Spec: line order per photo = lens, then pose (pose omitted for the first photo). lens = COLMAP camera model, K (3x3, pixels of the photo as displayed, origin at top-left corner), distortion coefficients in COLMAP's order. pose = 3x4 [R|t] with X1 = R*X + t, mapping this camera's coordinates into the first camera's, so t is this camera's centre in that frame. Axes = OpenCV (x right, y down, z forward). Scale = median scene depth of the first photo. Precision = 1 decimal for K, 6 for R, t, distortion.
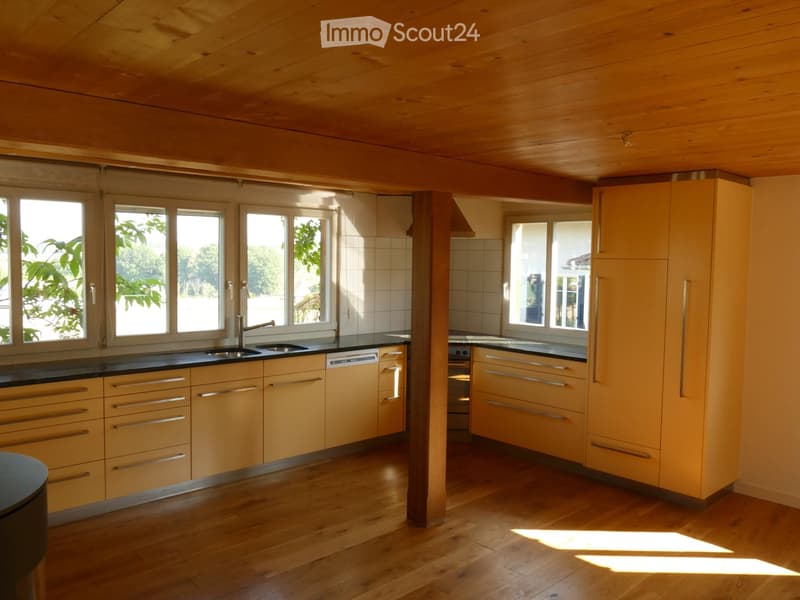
lens RADIAL K [[641.8, 0, 398.4], [0, 641.8, 300.9], [0, 0, 1]] dist [0.002057, 0.000292]
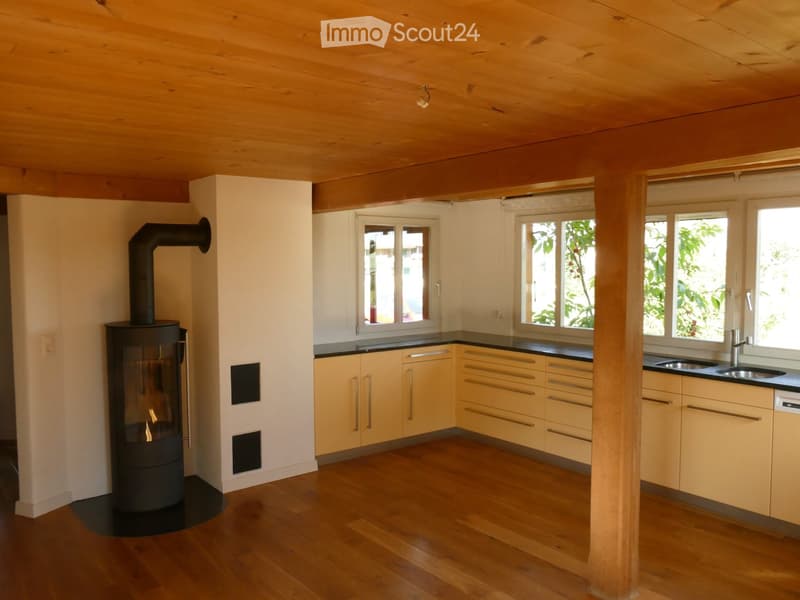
lens RADIAL K [[641.8, 0, 398.4], [0, 641.8, 300.1], [0, 0, 1]] dist [0.002057, 0.000292]
pose [[-0.068611, 0.045010, -0.996628, 0.686313], [-0.062582, 0.996820, 0.049327, -0.031742], [0.995679, 0.065756, -0.065576, 0.633857]]
